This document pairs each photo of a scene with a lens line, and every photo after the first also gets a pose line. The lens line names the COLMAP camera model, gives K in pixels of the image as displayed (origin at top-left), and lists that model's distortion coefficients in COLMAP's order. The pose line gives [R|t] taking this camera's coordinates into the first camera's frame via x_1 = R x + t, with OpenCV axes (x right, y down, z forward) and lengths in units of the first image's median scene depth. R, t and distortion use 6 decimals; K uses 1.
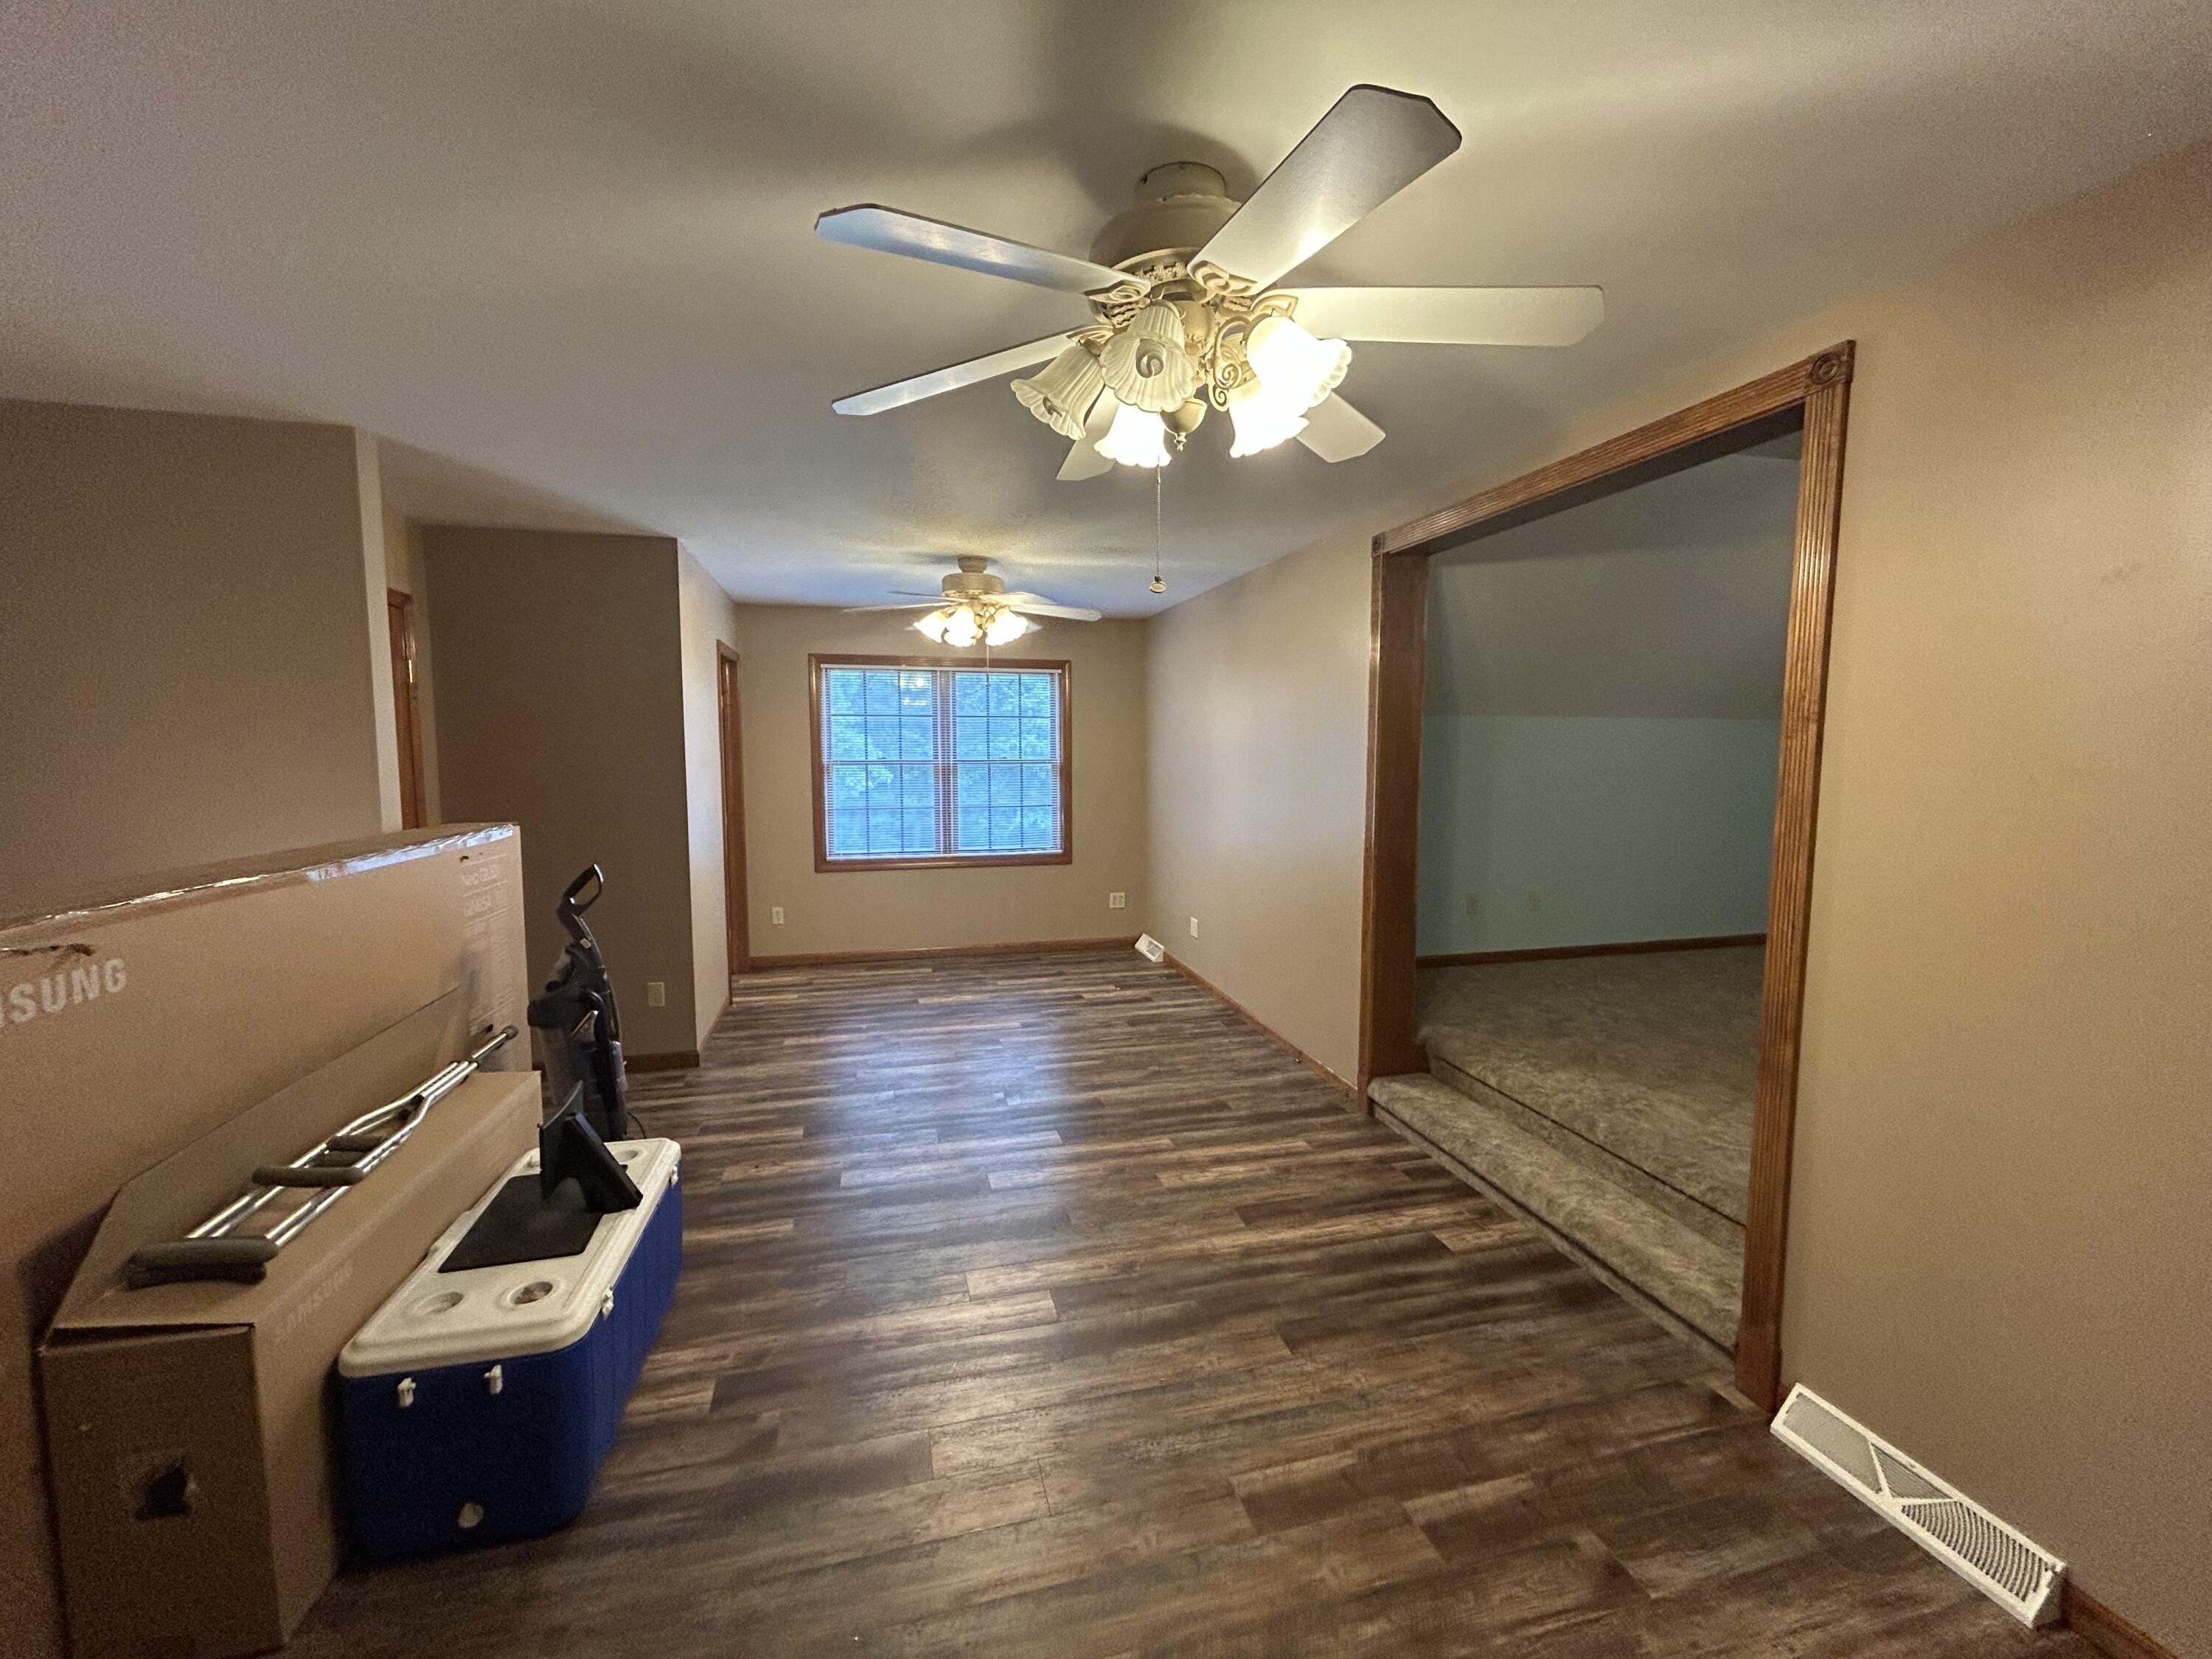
lens RADIAL K [[898.0, 0, 1106.0], [0, 898.0, 829.5], [0, 0, 1]] dist [0.000611, 0.000144]
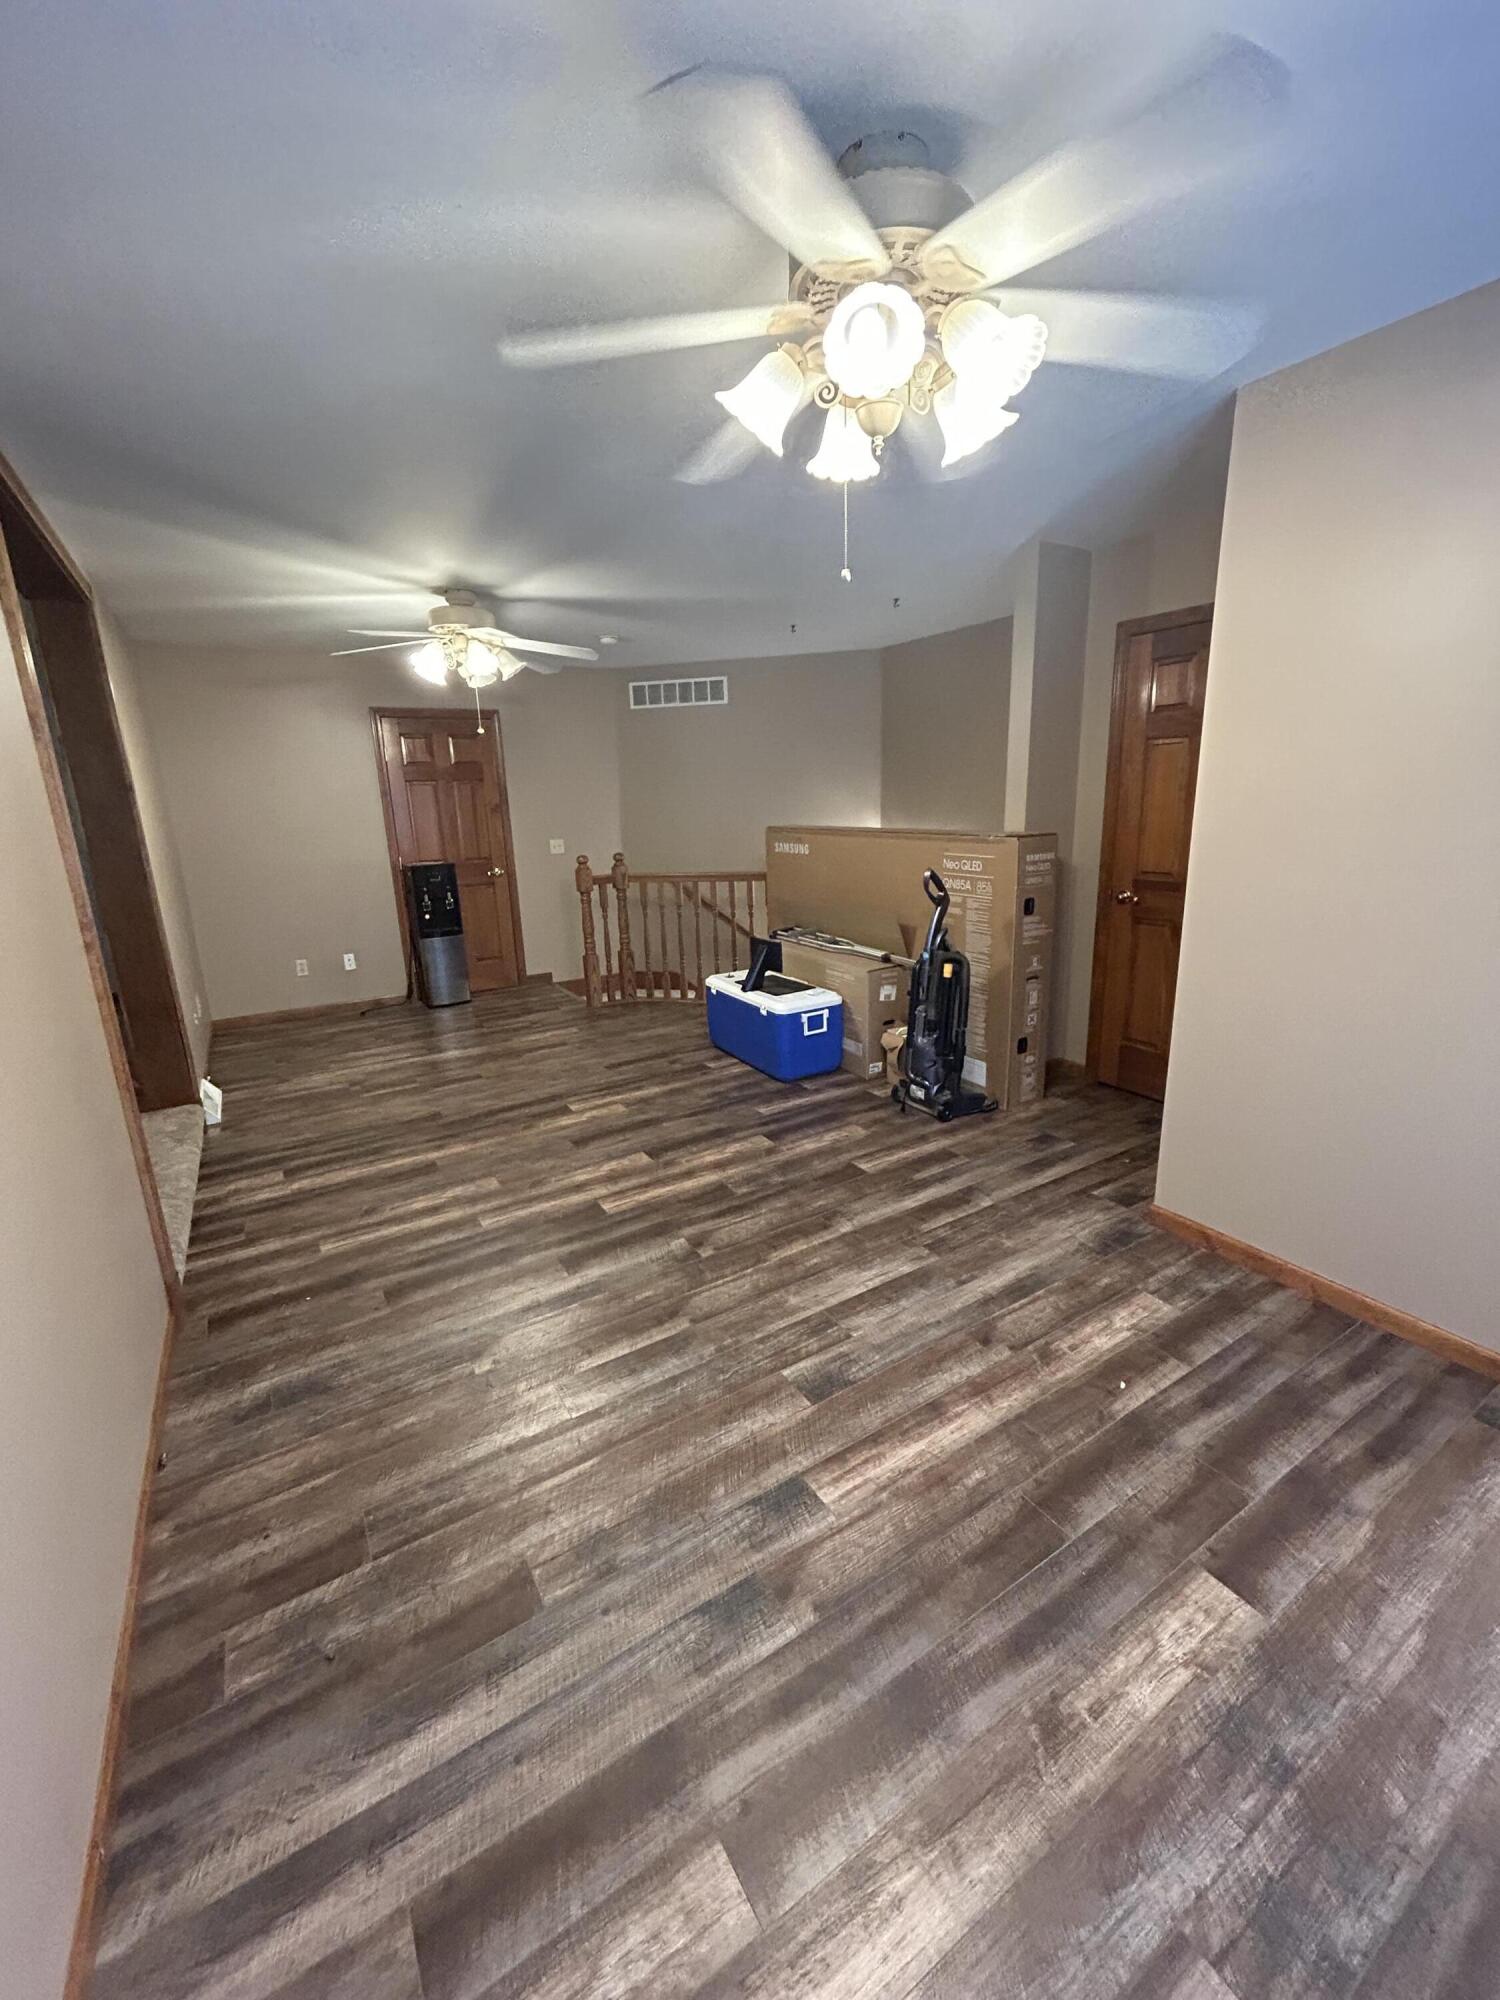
lens RADIAL K [[811.9, 0, 750.0], [0, 811.9, 1000.0], [0, 0, 1]] dist [0.000611, 0.000144]
pose [[-0.958359, 0.097191, -0.268520, 0.008208], [0.002999, 0.943675, 0.330861, -0.149013], [0.285552, 0.316278, -0.904670, 1.805205]]
